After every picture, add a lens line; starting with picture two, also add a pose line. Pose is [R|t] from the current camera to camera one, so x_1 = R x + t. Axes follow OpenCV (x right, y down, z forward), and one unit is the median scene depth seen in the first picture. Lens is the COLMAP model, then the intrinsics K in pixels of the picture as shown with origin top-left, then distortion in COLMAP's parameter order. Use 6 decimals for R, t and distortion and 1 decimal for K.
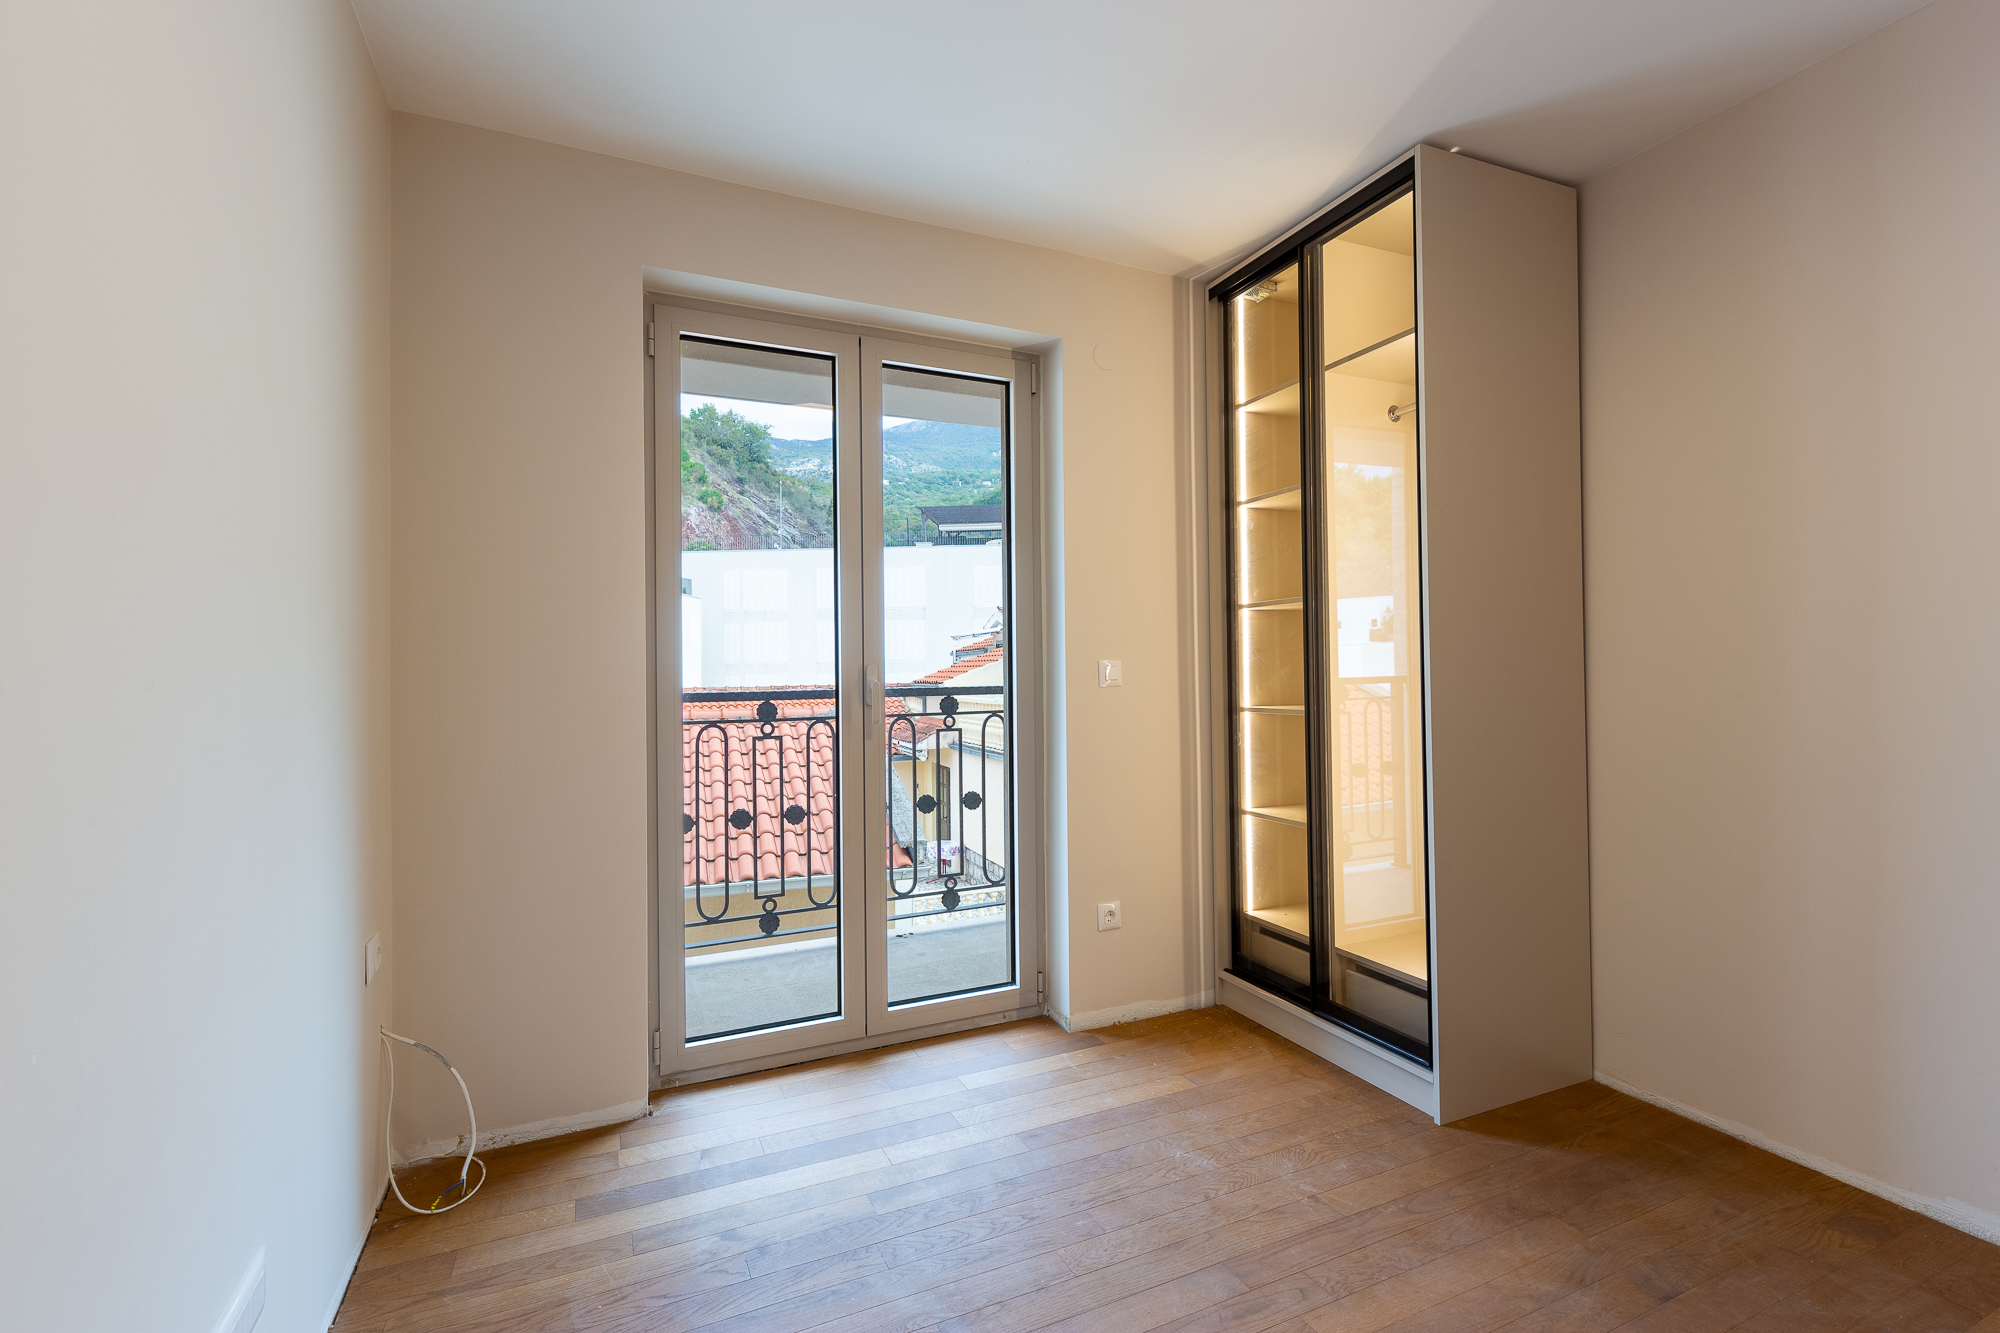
lens RADIAL K [[904.7, 0, 1000.7], [0, 904.7, 652.5], [0, 0, 1]] dist [-0.001359, -0.000538]
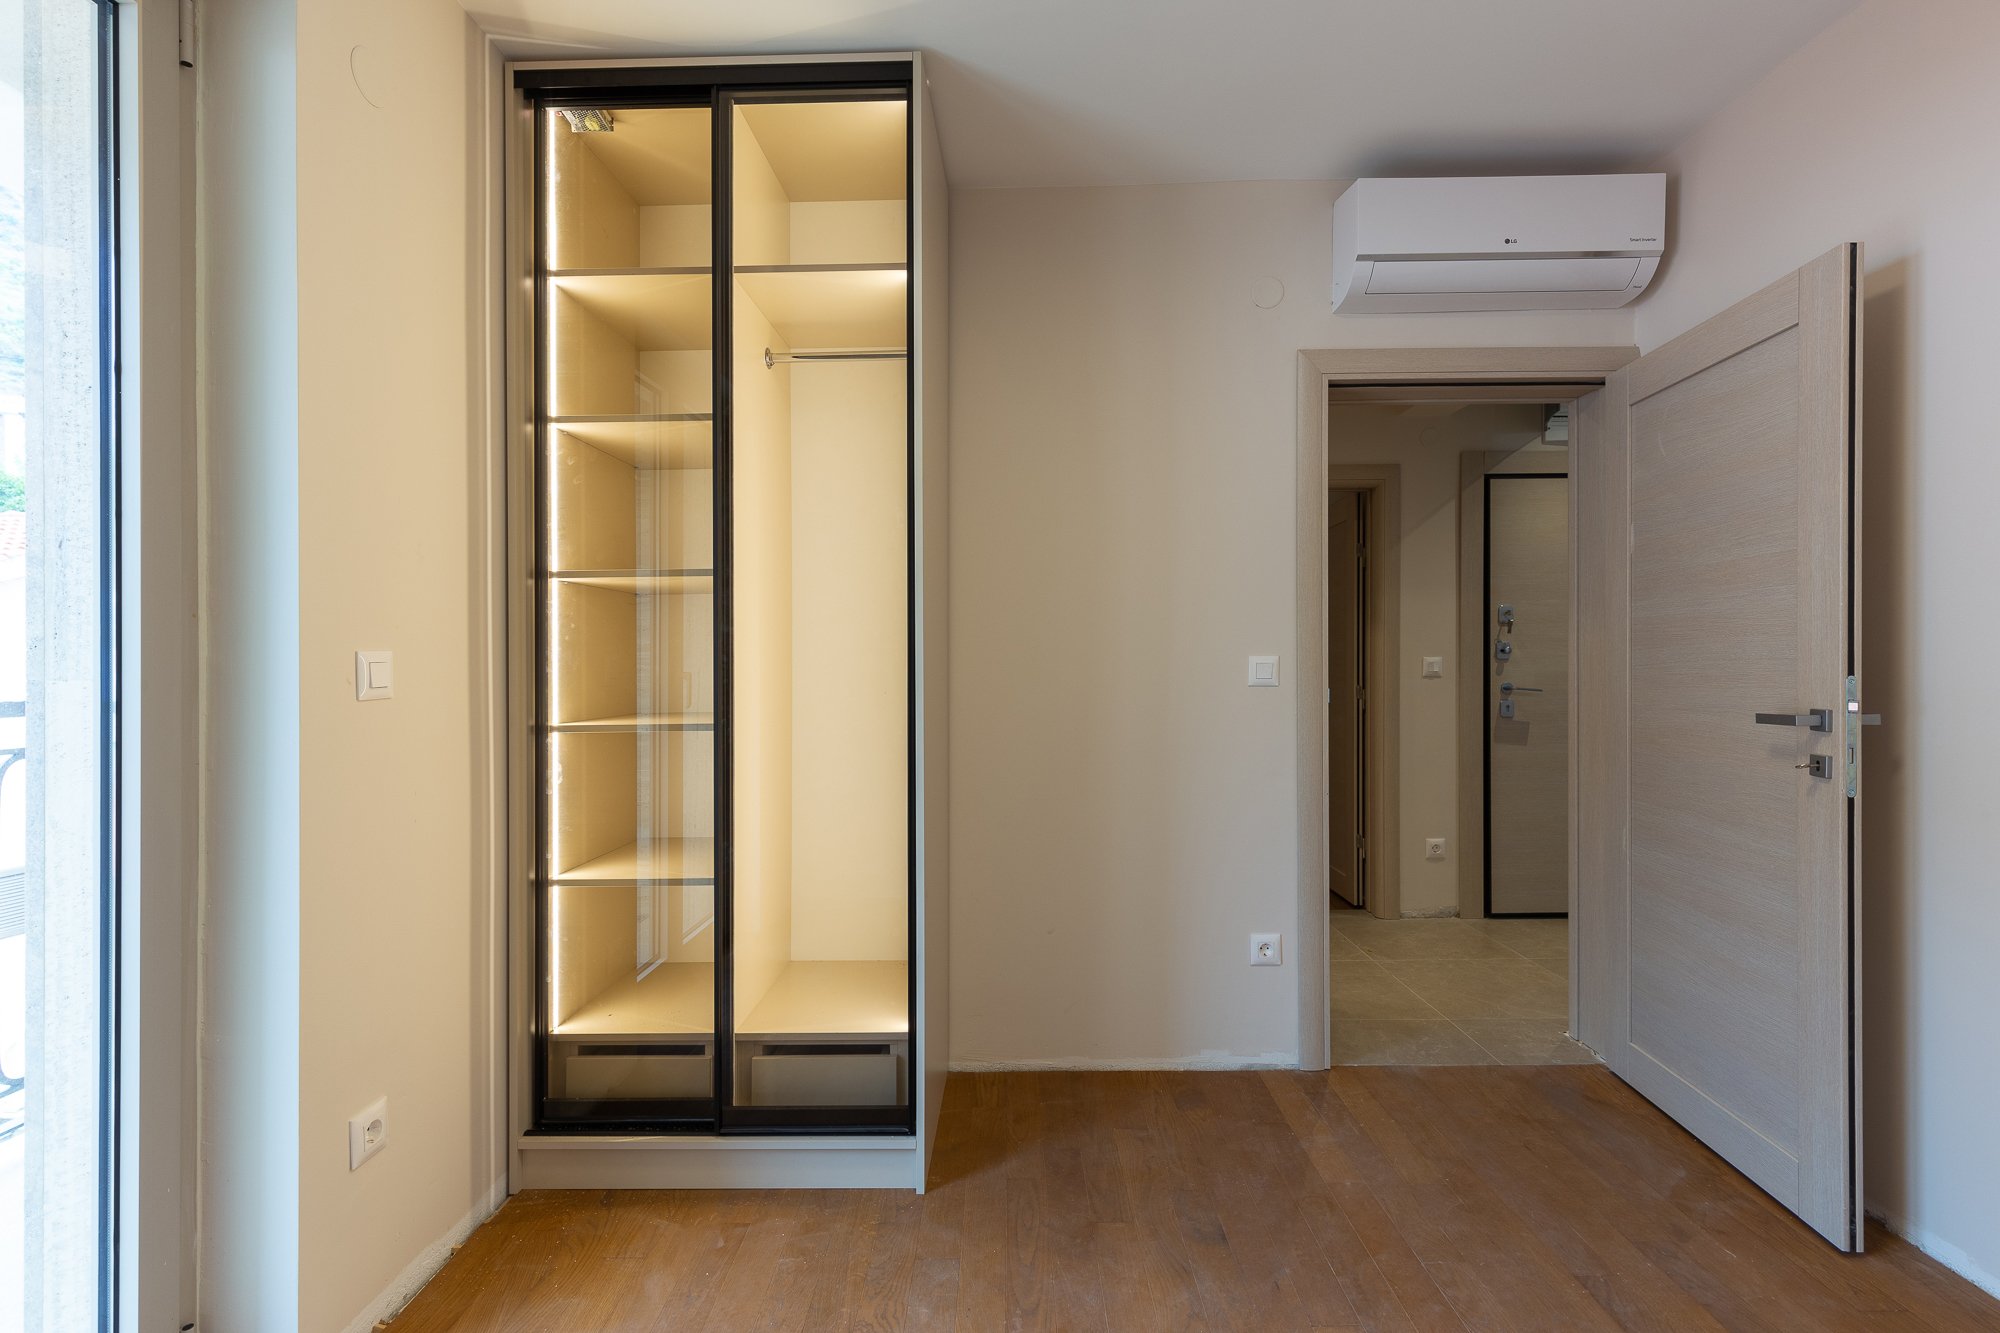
lens RADIAL K [[904.2, 0, 998.3], [0, 904.2, 660.4], [0, 0, 1]] dist [-0.000069, 0.000198]
pose [[0.409304, 0.012784, 0.912308, -0.236200], [-0.014170, 0.999870, -0.007654, 0.014964], [-0.912288, -0.009794, 0.409432, 0.491206]]
